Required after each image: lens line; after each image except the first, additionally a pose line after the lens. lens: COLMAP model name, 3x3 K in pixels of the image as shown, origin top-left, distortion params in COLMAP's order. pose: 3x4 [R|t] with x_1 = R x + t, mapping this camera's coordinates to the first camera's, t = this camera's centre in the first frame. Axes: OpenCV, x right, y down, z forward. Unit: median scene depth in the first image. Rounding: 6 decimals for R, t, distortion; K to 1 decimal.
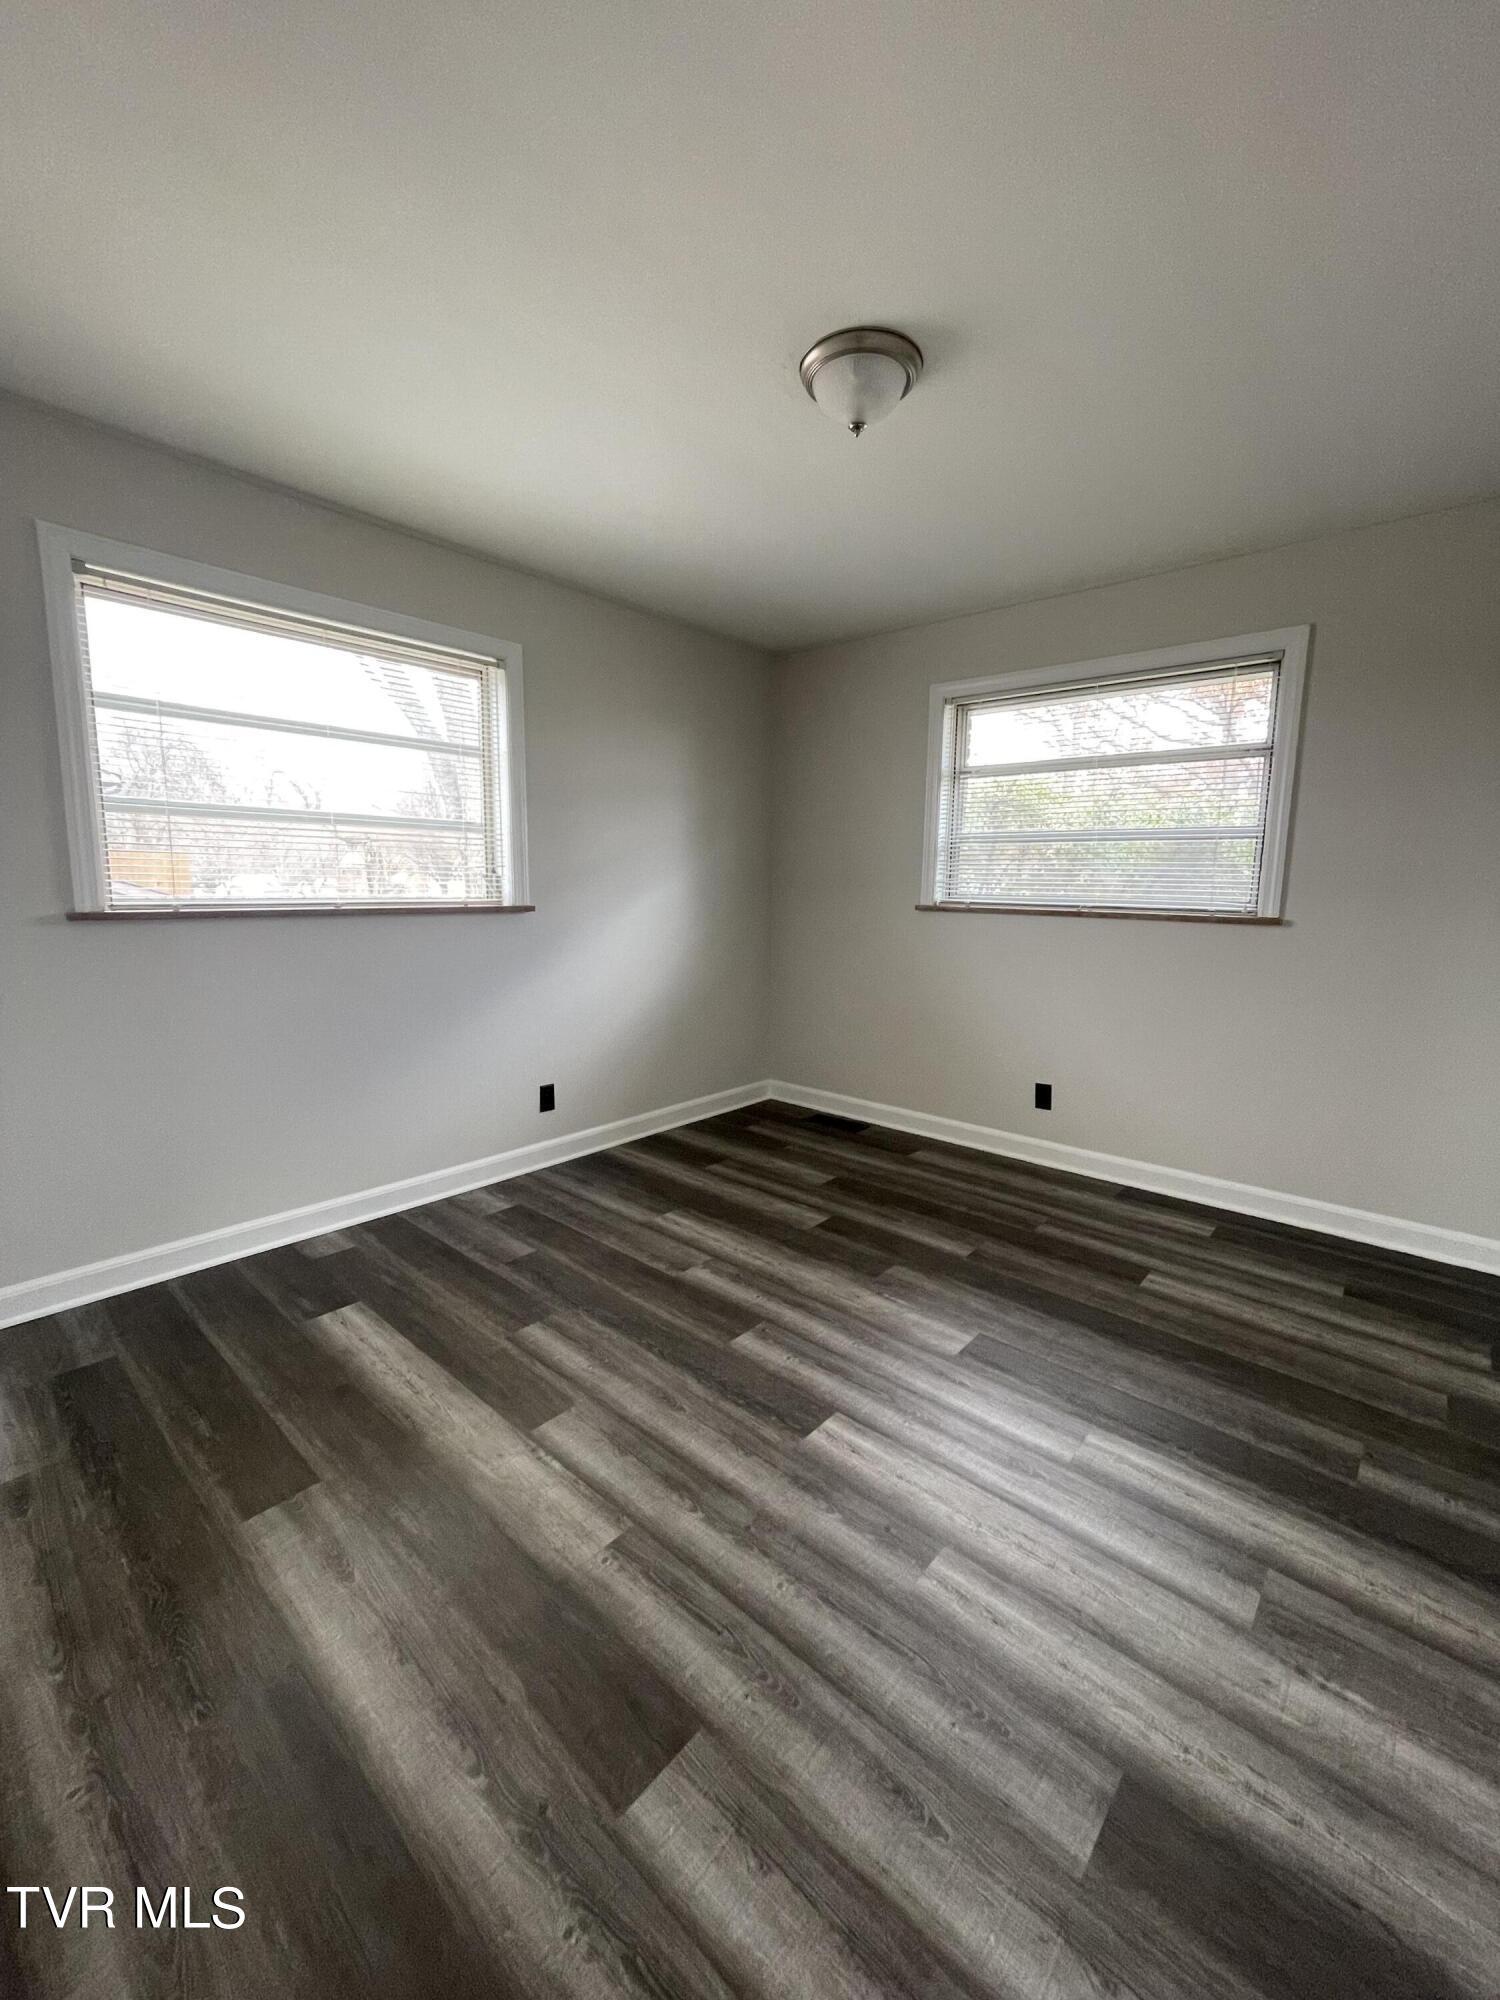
lens RADIAL K [[806.9, 0, 739.8], [0, 806.9, 1000.2], [0, 0, 1]] dist [-0.005487, 0.003341]
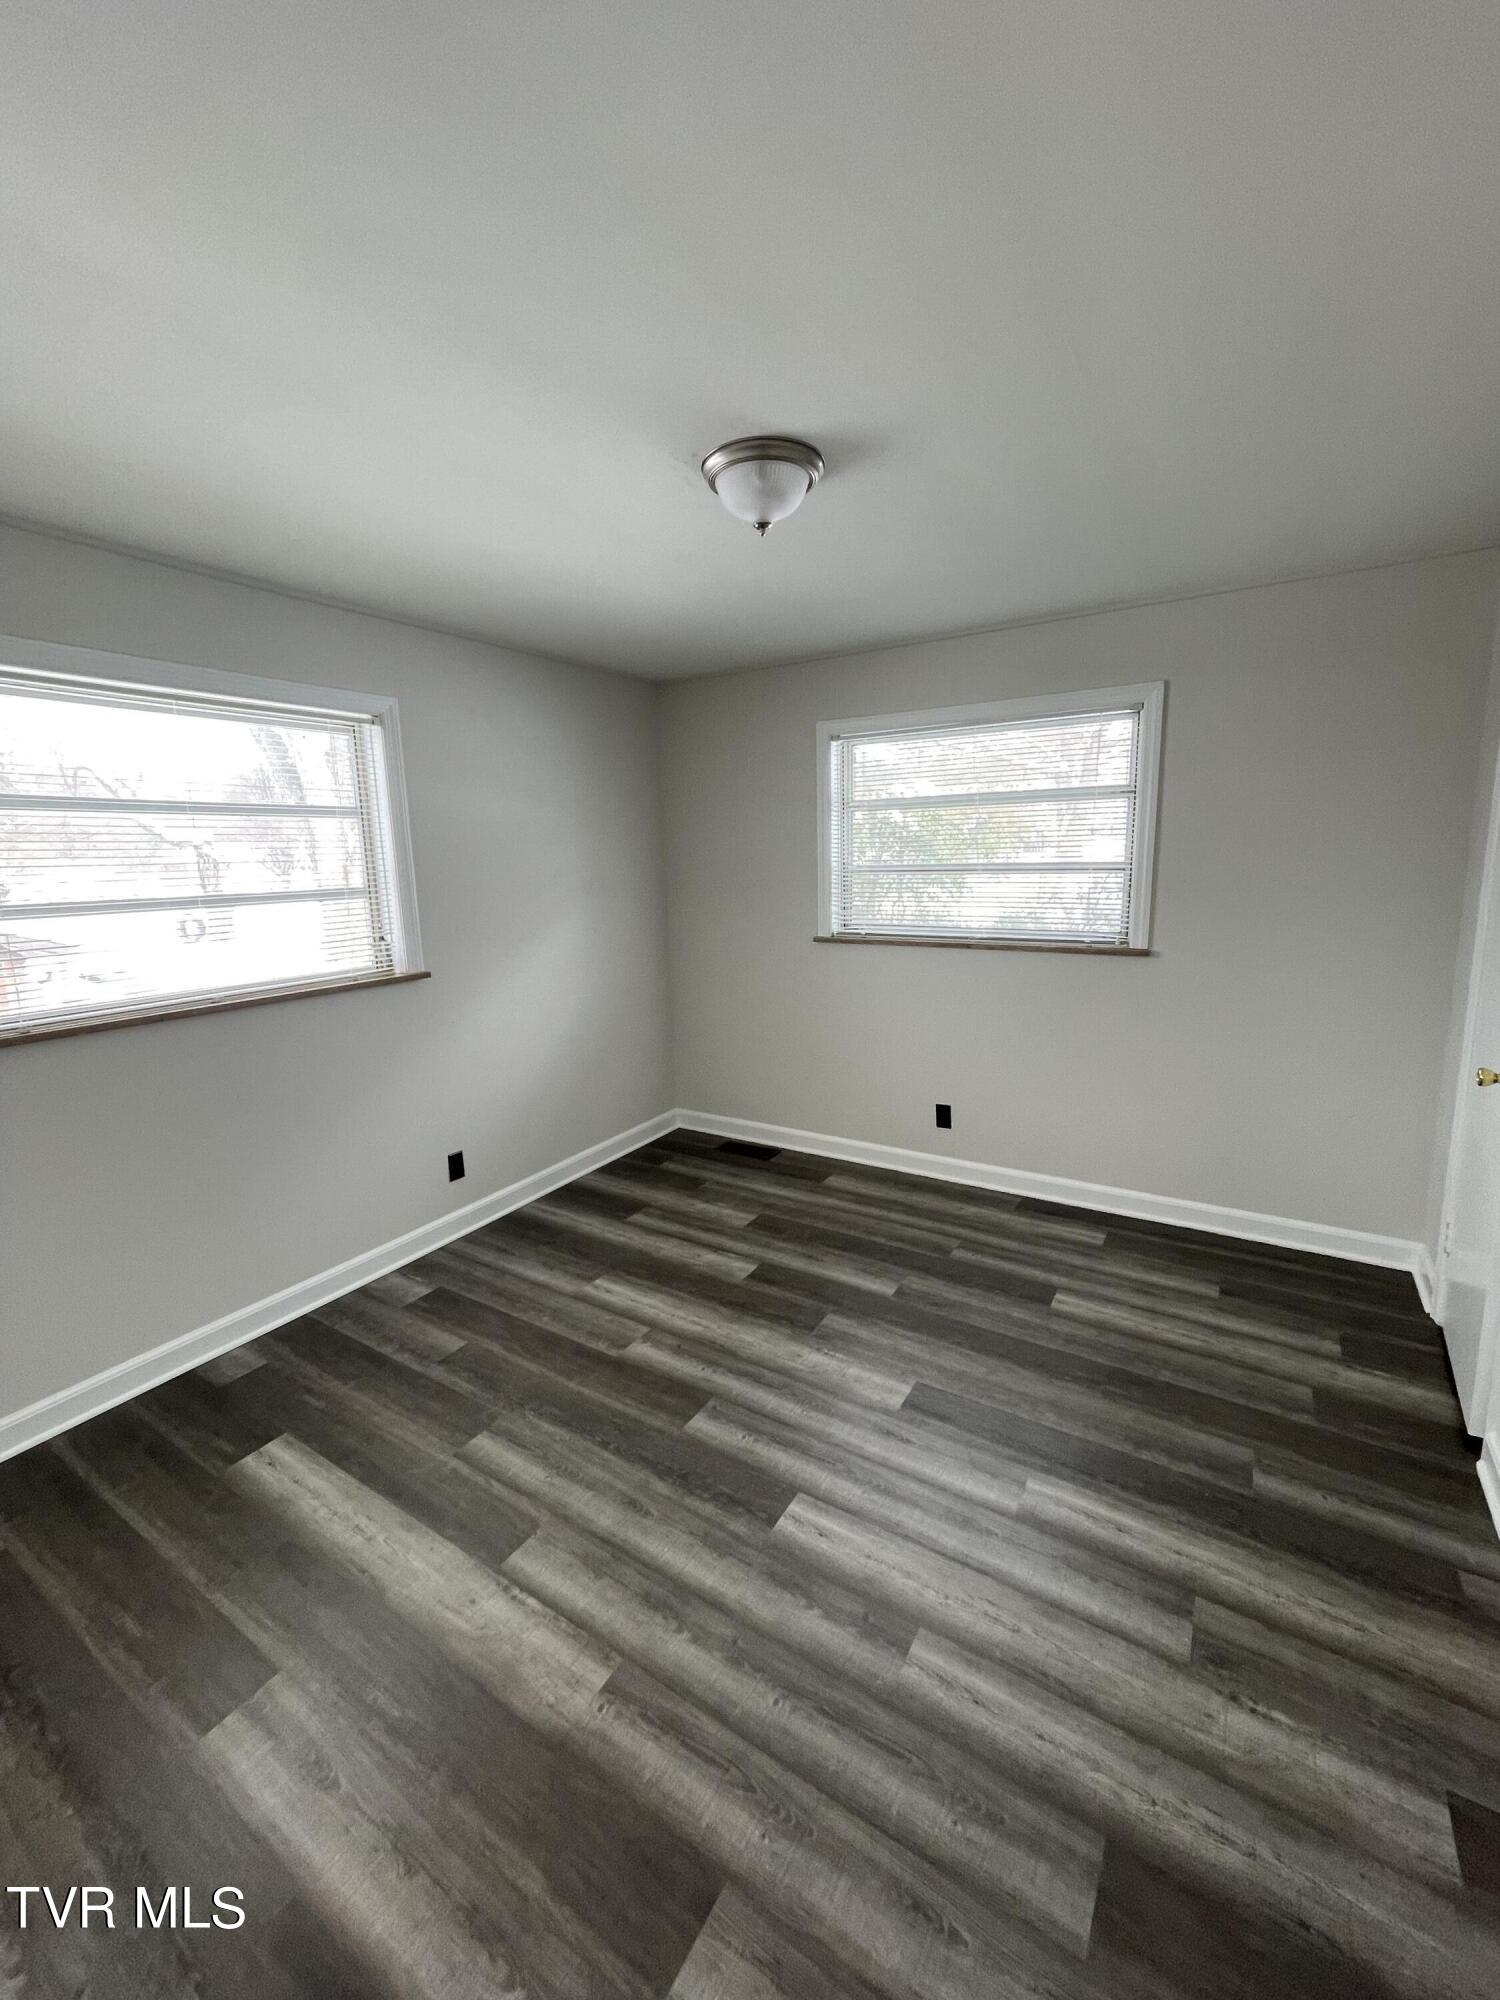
lens RADIAL K [[806.9, 0, 741.2], [0, 806.9, 1005.3], [0, 0, 1]] dist [-0.005487, 0.003341]
pose [[0.986183, -0.066233, 0.151845, -0.065054], [0.061160, 0.997410, 0.037848, -0.149694], [-0.153959, -0.028038, 0.987679, 0.004379]]
